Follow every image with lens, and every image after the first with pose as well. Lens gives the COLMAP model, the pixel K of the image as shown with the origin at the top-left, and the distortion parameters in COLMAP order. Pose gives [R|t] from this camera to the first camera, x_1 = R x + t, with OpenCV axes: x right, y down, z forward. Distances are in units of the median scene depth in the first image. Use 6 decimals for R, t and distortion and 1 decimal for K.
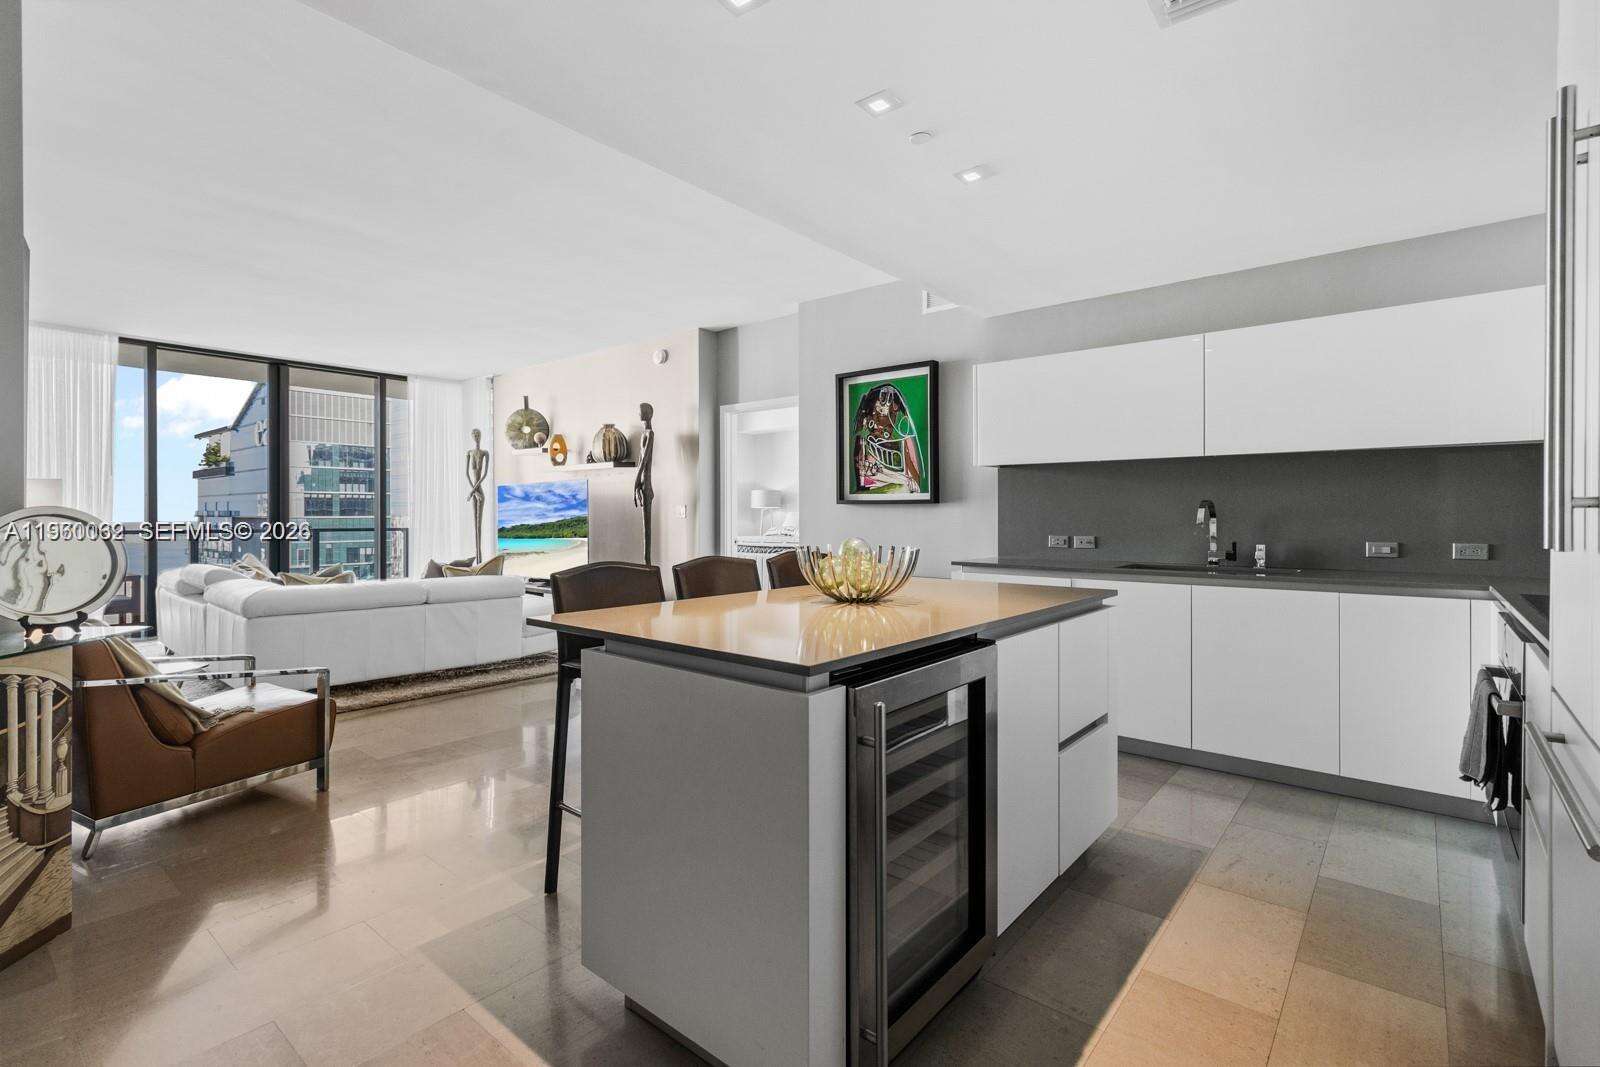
lens RADIAL K [[746.1, 0, 802.0], [0, 746.1, 517.9], [0, 0, 1]] dist [0.002606, 0.000647]
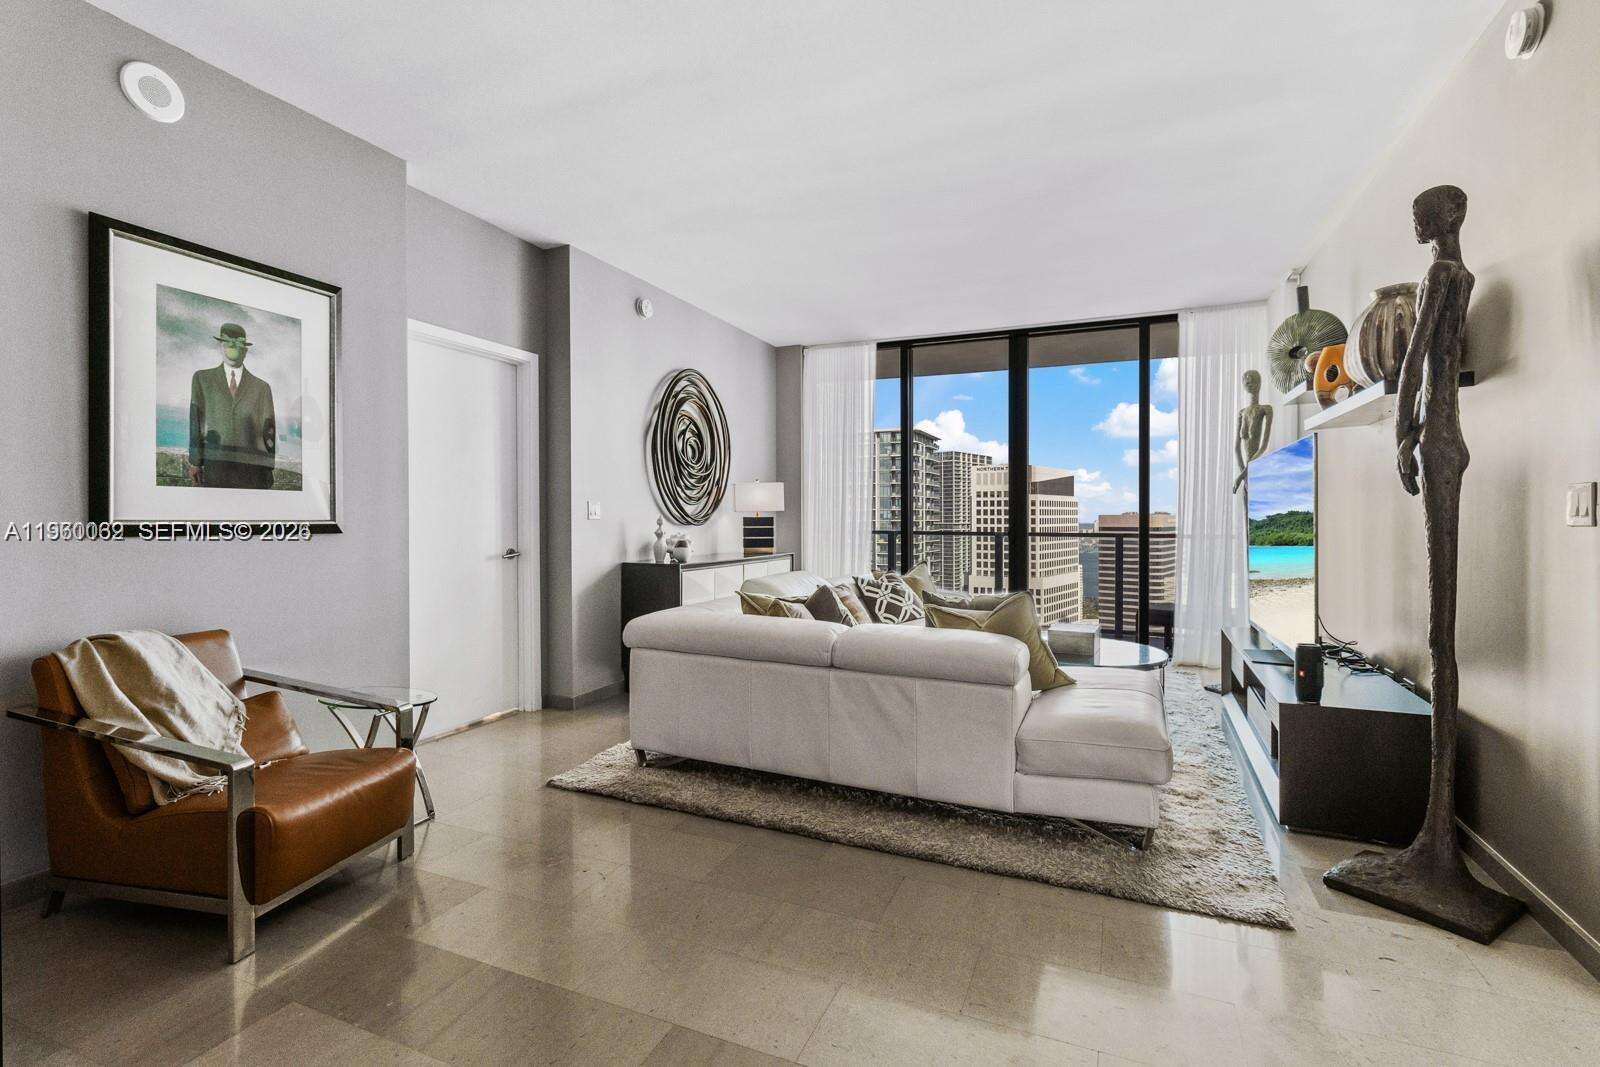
lens RADIAL K [[746.1, 0, 790.3], [0, 746.1, 524.8], [0, 0, 1]] dist [0.002606, 0.000647]
pose [[0.276522, 0.010162, -0.960954, 0.047381], [-0.004294, 0.999947, 0.009338, -0.002687], [0.960998, 0.001544, 0.276551, 0.755847]]
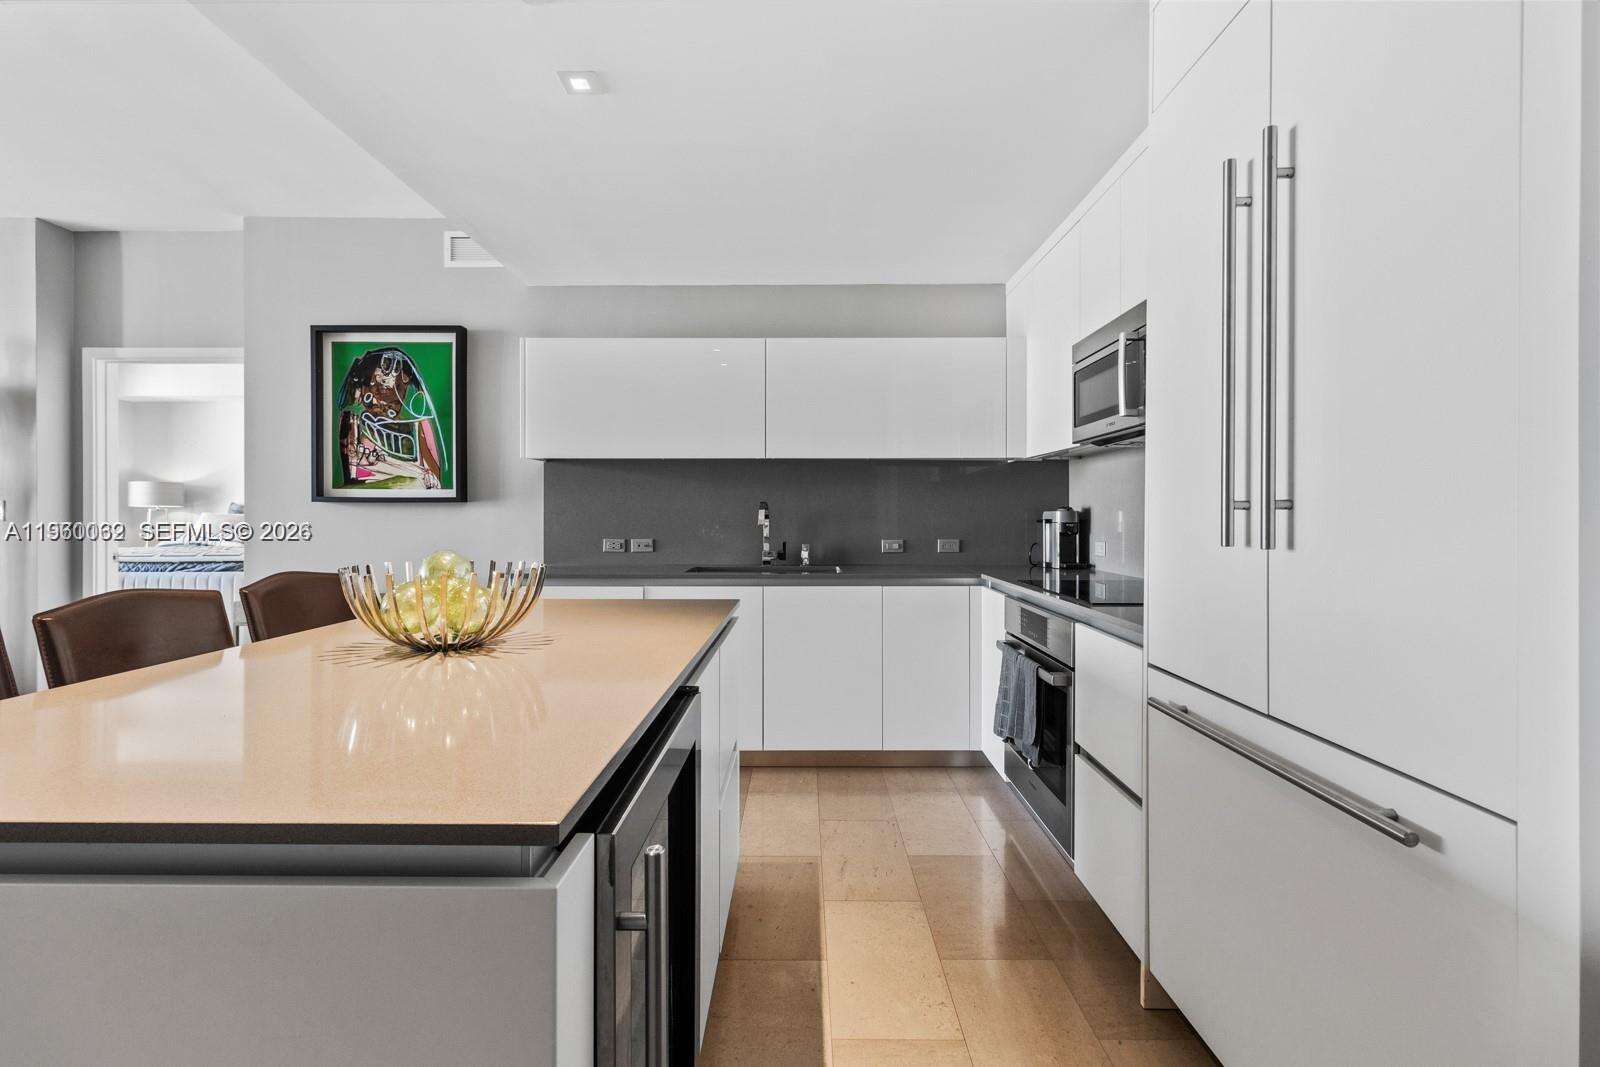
lens RADIAL K [[746.1, 0, 815.1], [0, 746.1, 513.2], [0, 0, 1]] dist [0.002606, 0.000647]
pose [[0.770617, 0.002207, 0.637295, -0.040938], [0.003370, 0.999966, -0.007538, -0.000226], [-0.637290, 0.007956, 0.770583, 0.122080]]
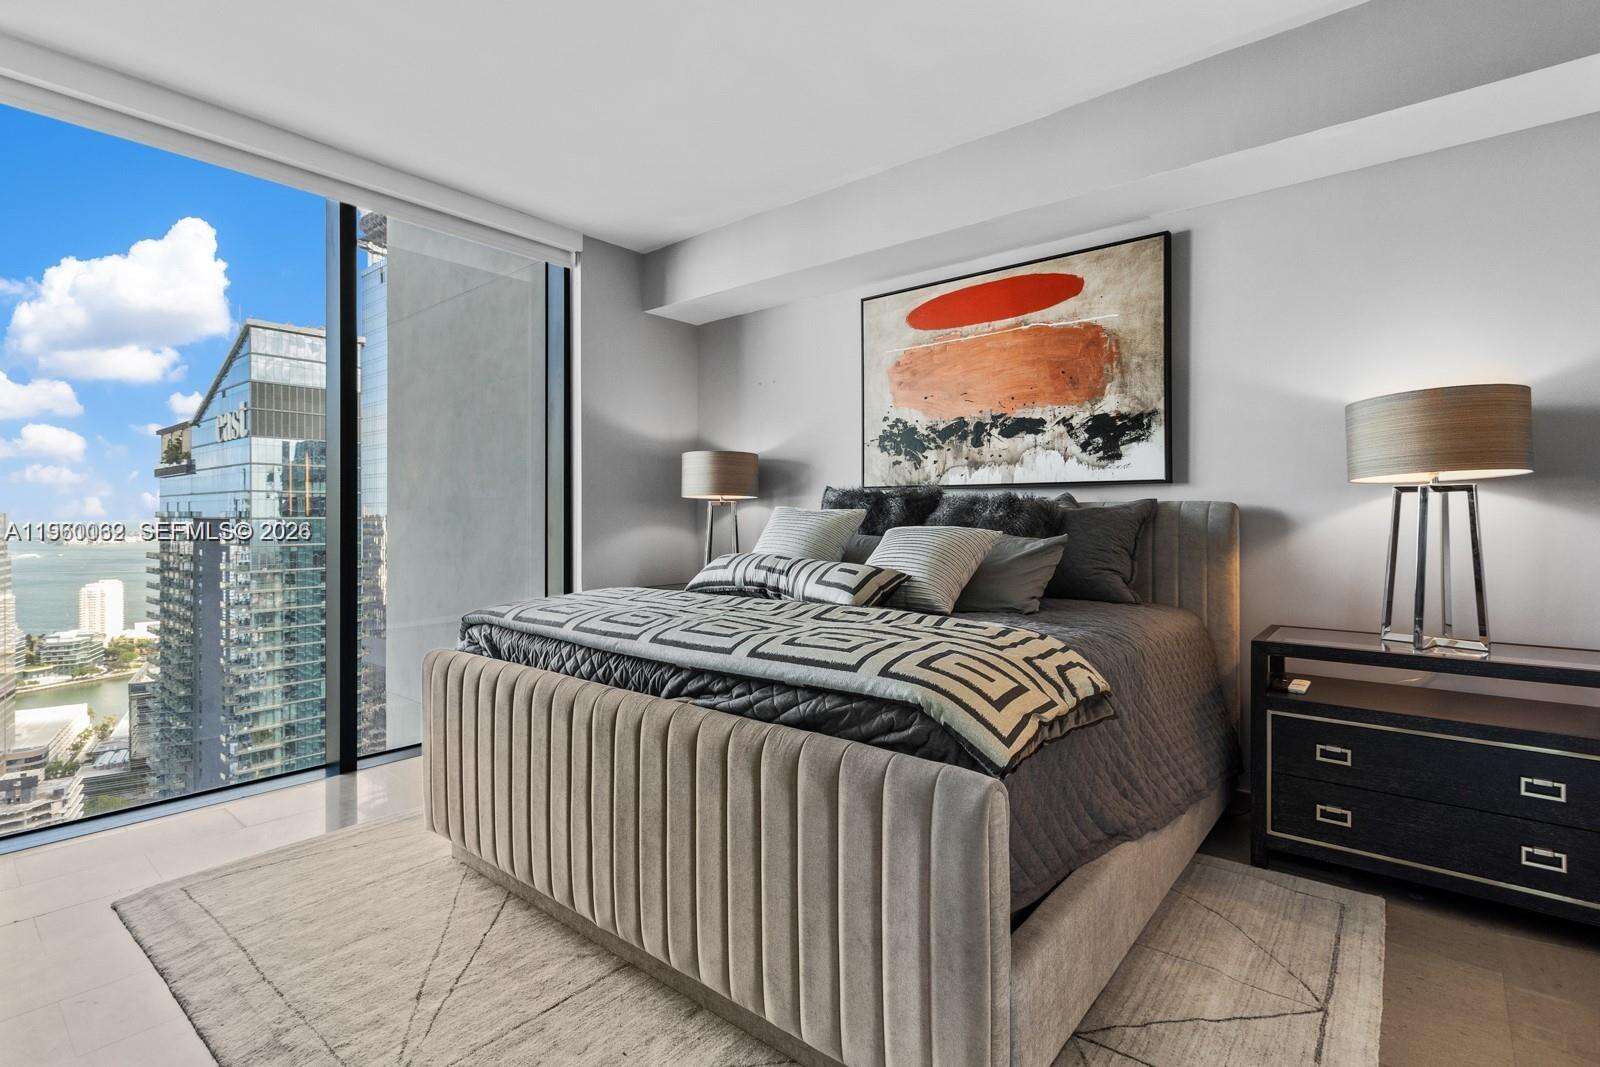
lens RADIAL K [[746.1, 0, 812.4], [0, 746.1, 522.8], [0, 0, 1]] dist [0.002606, 0.000647]
pose [[0.999929, -0.000875, 0.011873, -0.011606], [0.000809, 0.999984, 0.005620, -0.005394], [-0.011878, -0.005610, 0.999914, 1.236493]]
